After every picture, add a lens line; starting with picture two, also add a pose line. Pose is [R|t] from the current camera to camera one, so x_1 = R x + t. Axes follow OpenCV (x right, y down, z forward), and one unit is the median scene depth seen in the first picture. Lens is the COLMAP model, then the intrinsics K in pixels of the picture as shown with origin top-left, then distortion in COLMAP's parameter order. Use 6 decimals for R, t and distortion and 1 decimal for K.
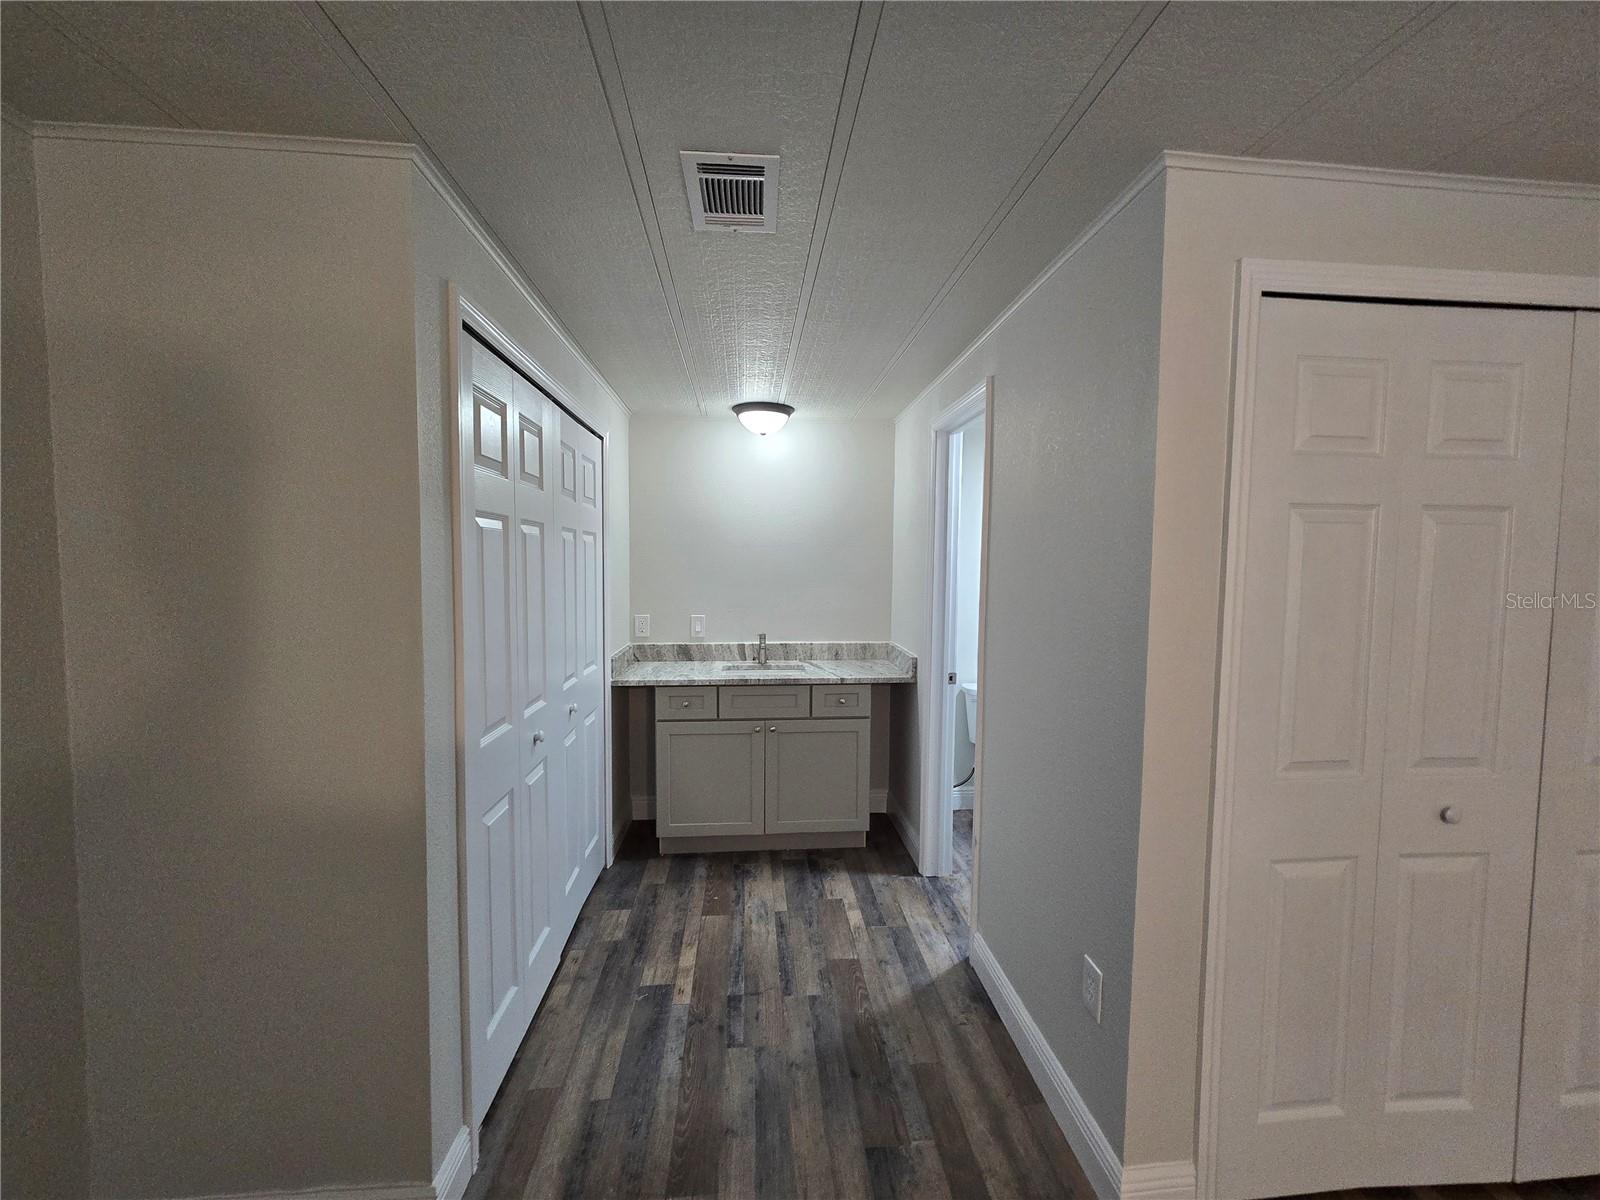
lens RADIAL K [[654.9, 0, 805.7], [0, 654.9, 602.5], [0, 0, 1]] dist [0.006006, 0.001999]
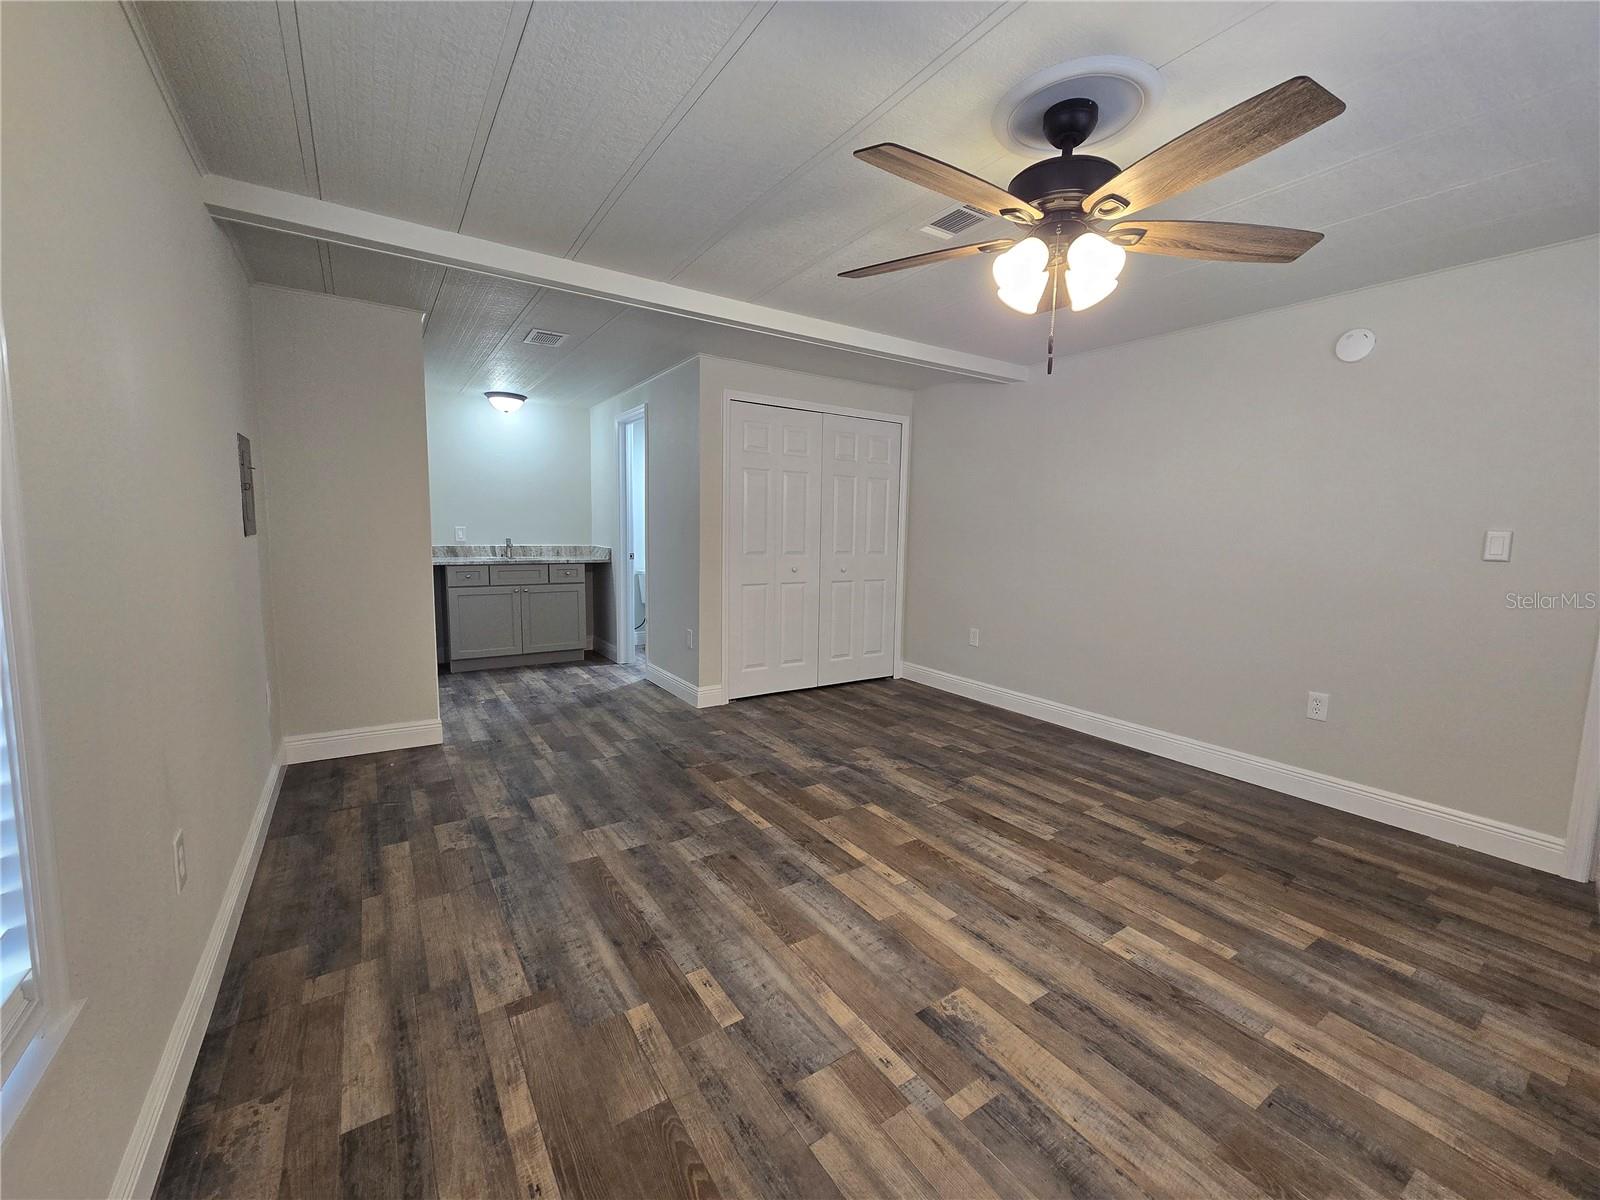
lens RADIAL K [[654.9, 0, 816.7], [0, 654.9, 598.8], [0, 0, 1]] dist [0.006006, 0.001999]
pose [[0.870559, -0.046356, 0.489875, -0.227500], [0.021048, 0.998149, 0.057050, 0.134007], [-0.491613, -0.039354, 0.869924, -0.848410]]
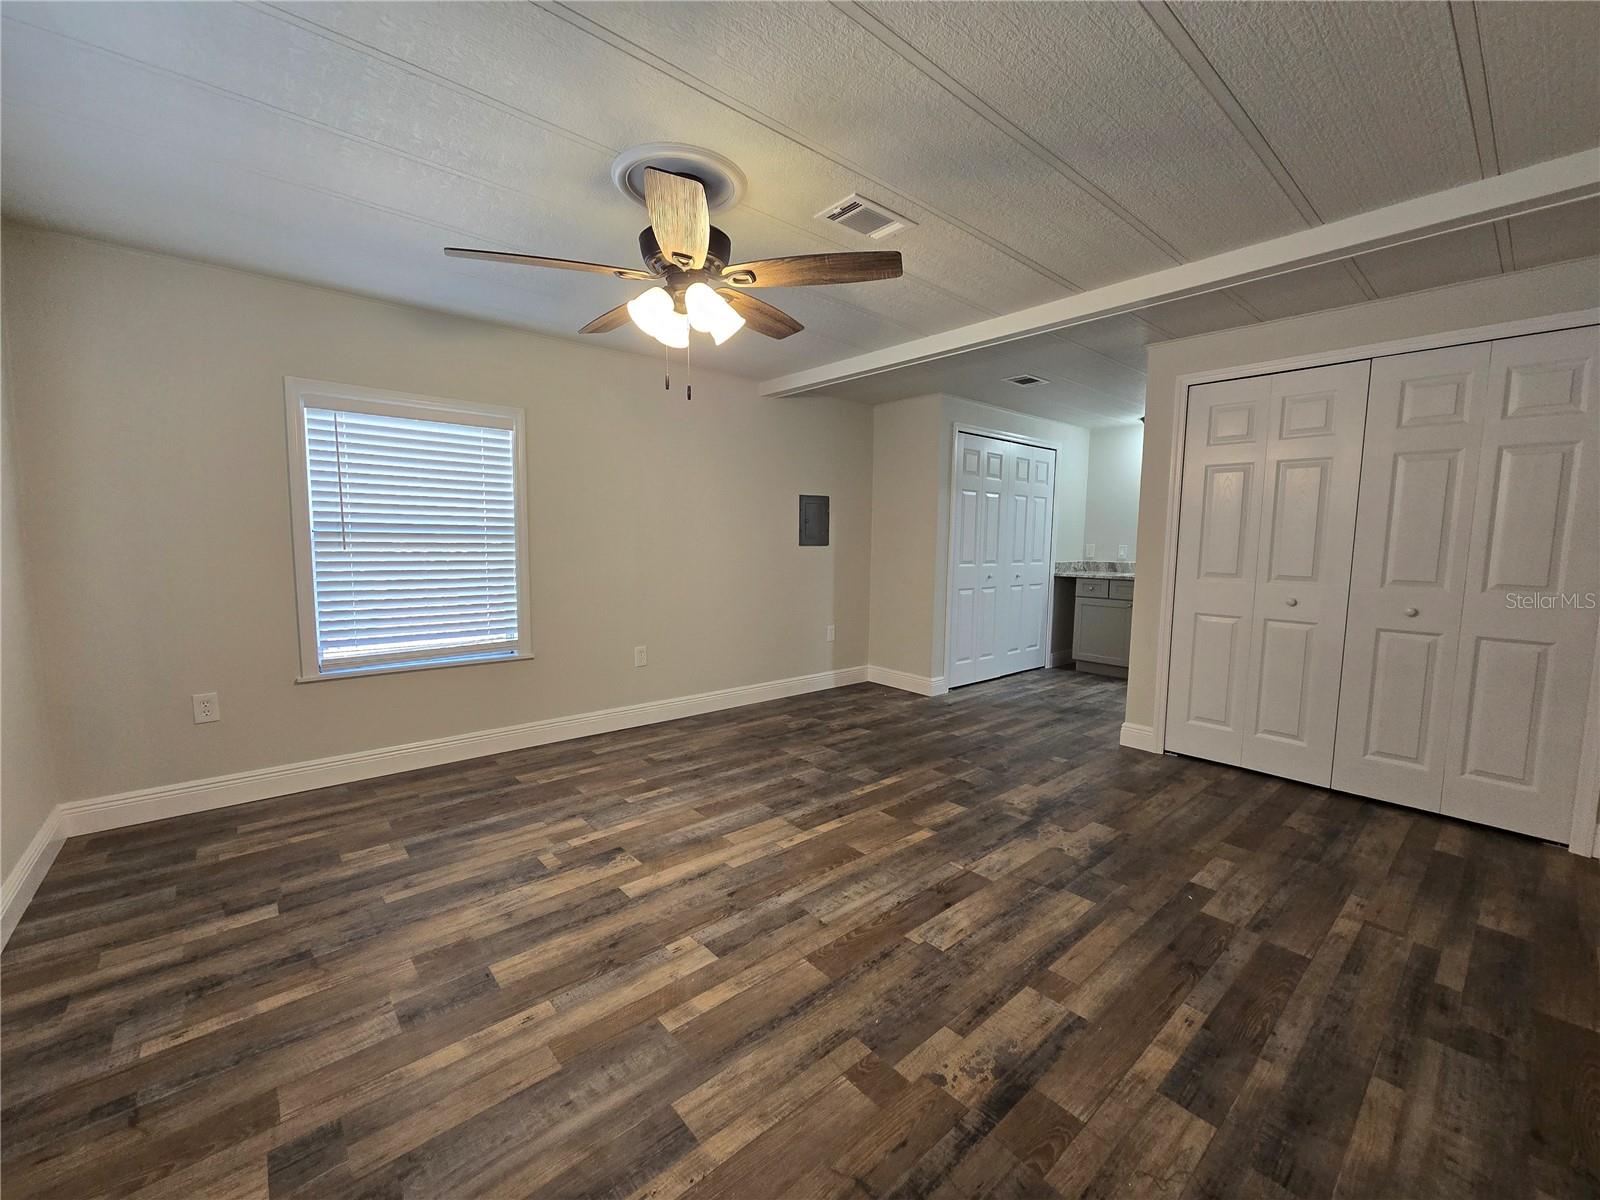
lens RADIAL K [[654.9, 0, 800.5], [0, 654.9, 596.0], [0, 0, 1]] dist [0.006006, 0.001999]
pose [[0.586718, 0.066648, -0.807044, 0.820769], [-0.056245, 0.997554, 0.041491, 0.143068], [0.807836, 0.021048, 0.589032, -0.747720]]
